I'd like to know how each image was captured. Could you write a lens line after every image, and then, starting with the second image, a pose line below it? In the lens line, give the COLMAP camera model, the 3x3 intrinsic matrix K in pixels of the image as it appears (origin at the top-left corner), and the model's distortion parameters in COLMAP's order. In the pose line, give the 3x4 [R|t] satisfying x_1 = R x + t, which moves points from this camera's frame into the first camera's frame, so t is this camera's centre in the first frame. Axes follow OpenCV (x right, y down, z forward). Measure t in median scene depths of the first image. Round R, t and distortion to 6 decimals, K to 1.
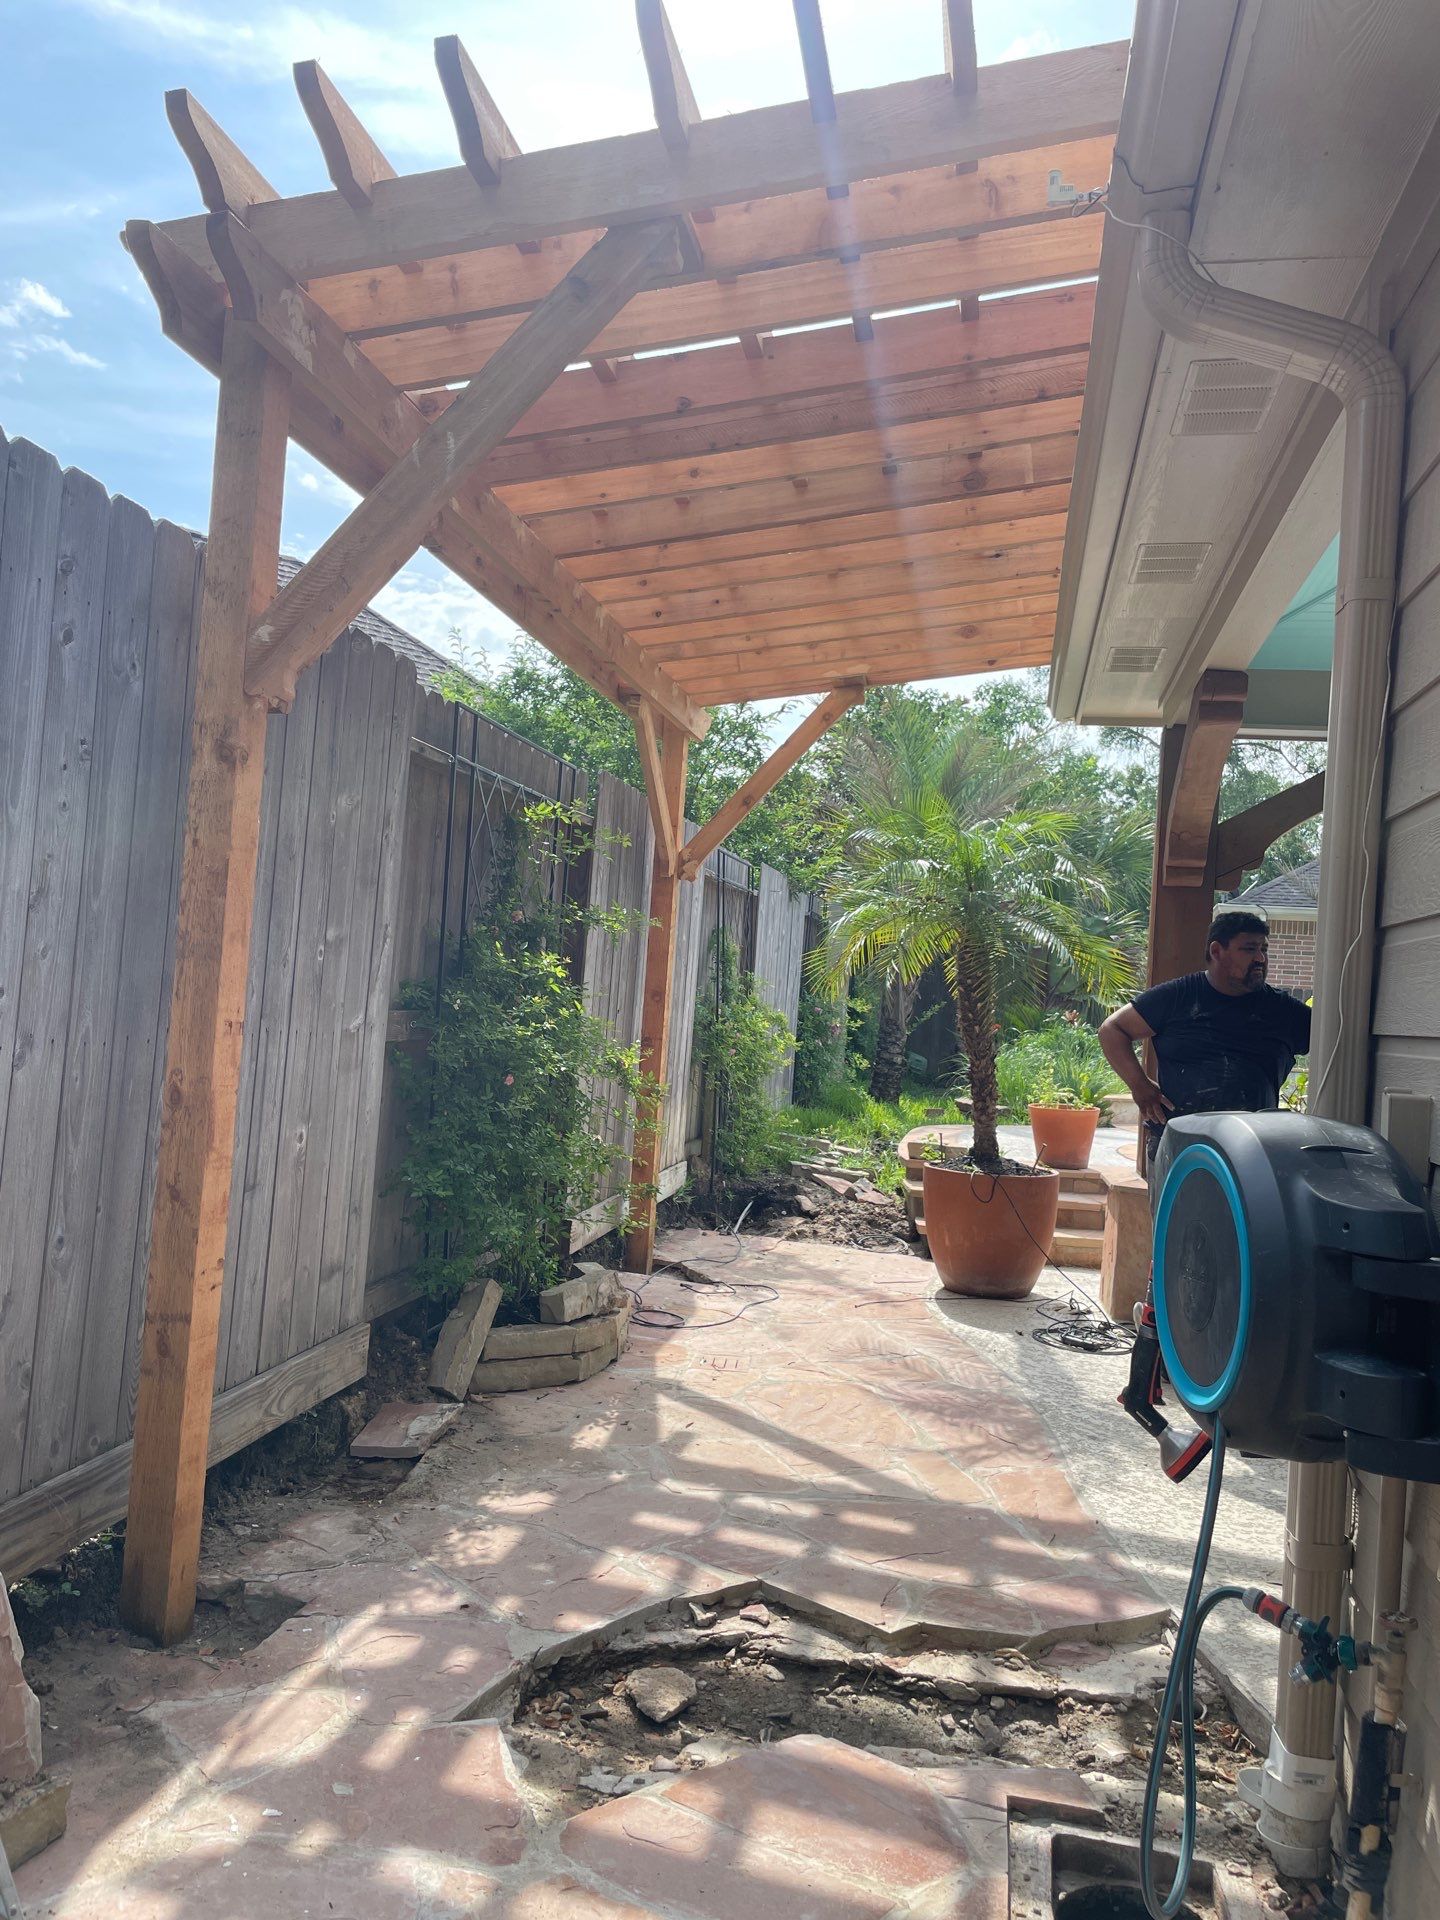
lens RADIAL K [[1451.7, 0, 736.5], [0, 1451.7, 958.8], [0, 0, 1]] dist [0.098485, -0.138648]
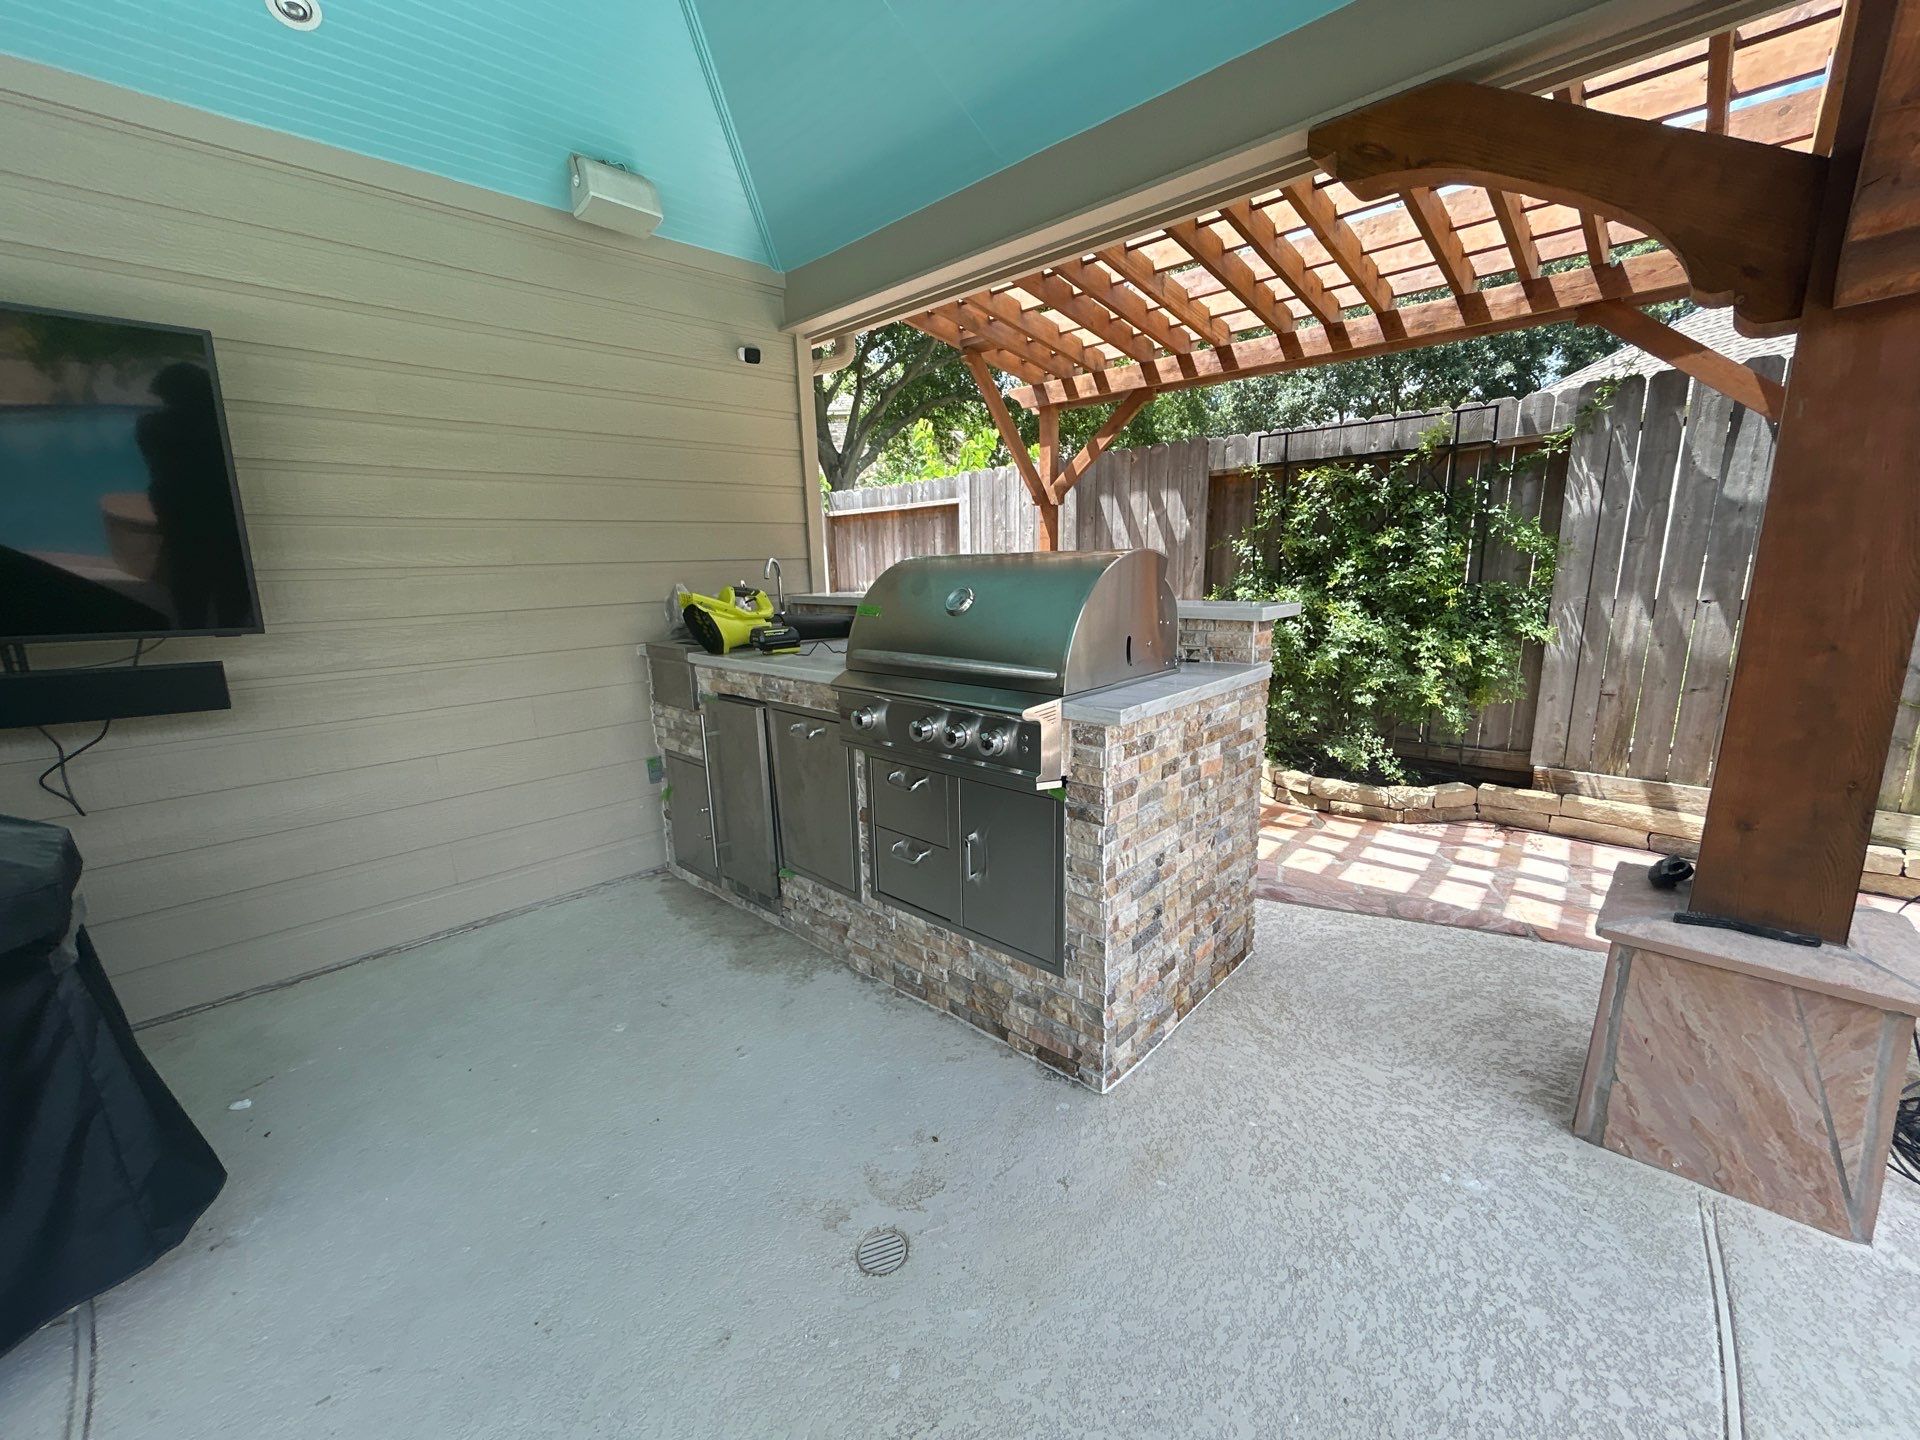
lens RADIAL K [[779.9, 0, 962.9], [0, 779.9, 722.3], [0, 0, 1]] dist [-0.000601, 0.000751]
pose [[-0.547415, 0.109977, -0.829604, 1.176642], [0.006240, 0.991836, 0.127366, 0.088555], [0.836838, 0.064545, -0.543632, 1.552856]]
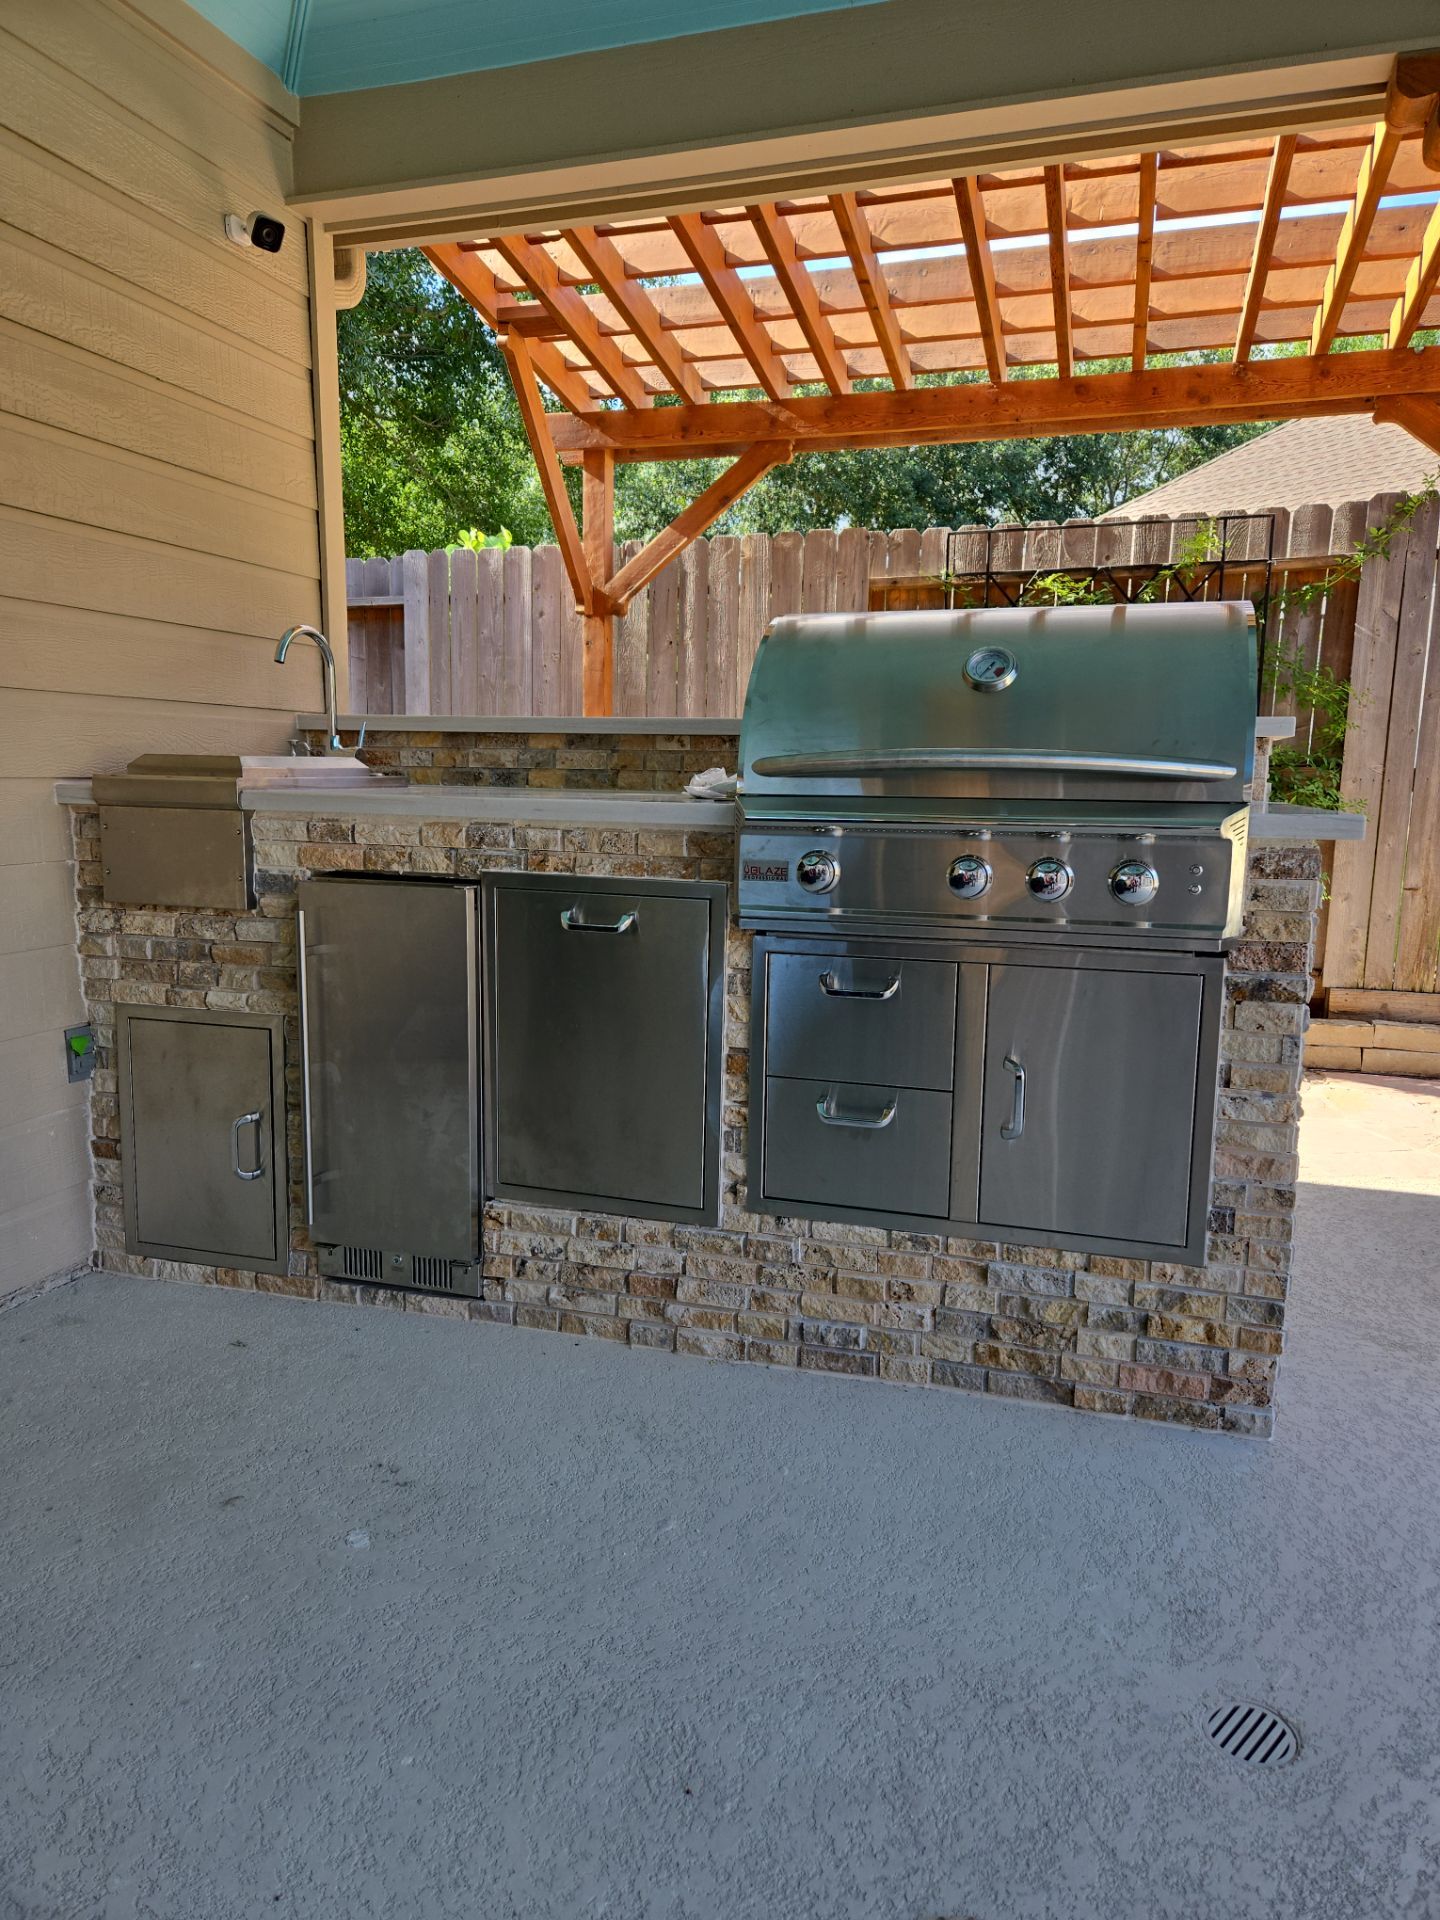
lens RADIAL K [[1289.9, 0, 714.9], [0, 1289.9, 964.0], [0, 0, 1]] dist [0.081048, -0.073640]
pose [[-0.122814, 0.068268, -0.990079, 1.300681], [0.004692, 0.997660, 0.068209, 0.170617], [0.992419, 0.003732, -0.122847, 1.150225]]
